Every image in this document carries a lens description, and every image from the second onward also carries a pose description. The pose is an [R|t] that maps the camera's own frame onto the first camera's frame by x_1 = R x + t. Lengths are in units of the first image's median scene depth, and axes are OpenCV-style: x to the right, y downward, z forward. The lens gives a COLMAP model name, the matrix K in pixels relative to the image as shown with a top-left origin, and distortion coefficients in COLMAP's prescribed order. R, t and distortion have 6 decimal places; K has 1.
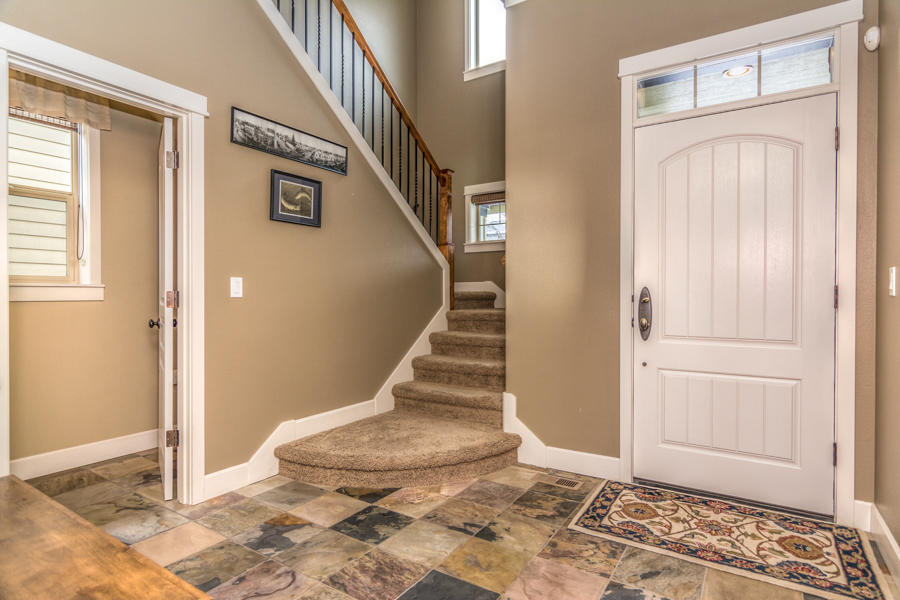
lens RADIAL K [[476.8, 0, 452.5], [0, 476.8, 300.7], [0, 0, 1]] dist [0.000522, 0.000388]
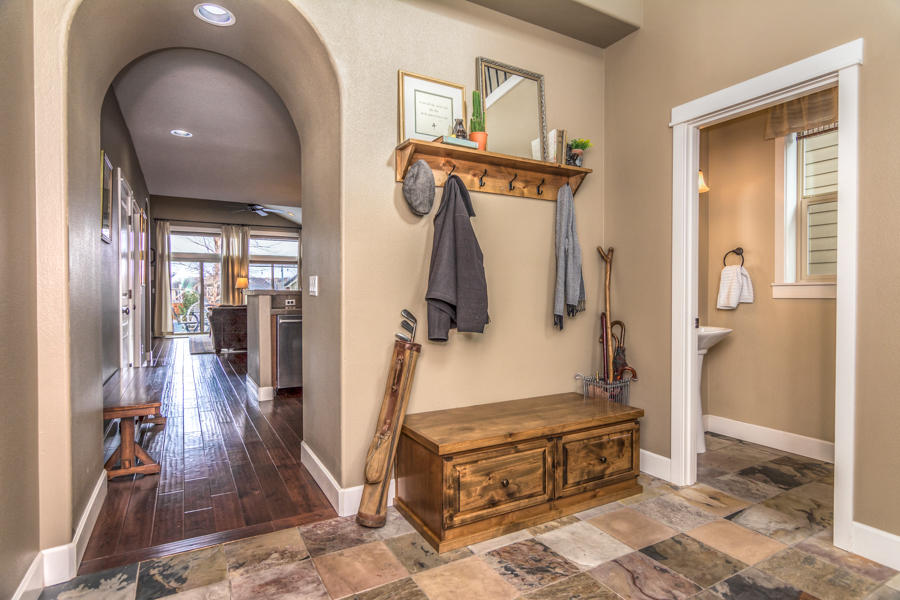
lens RADIAL K [[476.8, 0, 452.5], [0, 476.8, 300.7], [0, 0, 1]] dist [0.000522, 0.000388]
pose [[-0.466110, 0.008248, -0.884689, 0.534015], [-0.007785, 0.999880, 0.013423, -0.002631], [0.884693, 0.013144, -0.465989, 0.858042]]
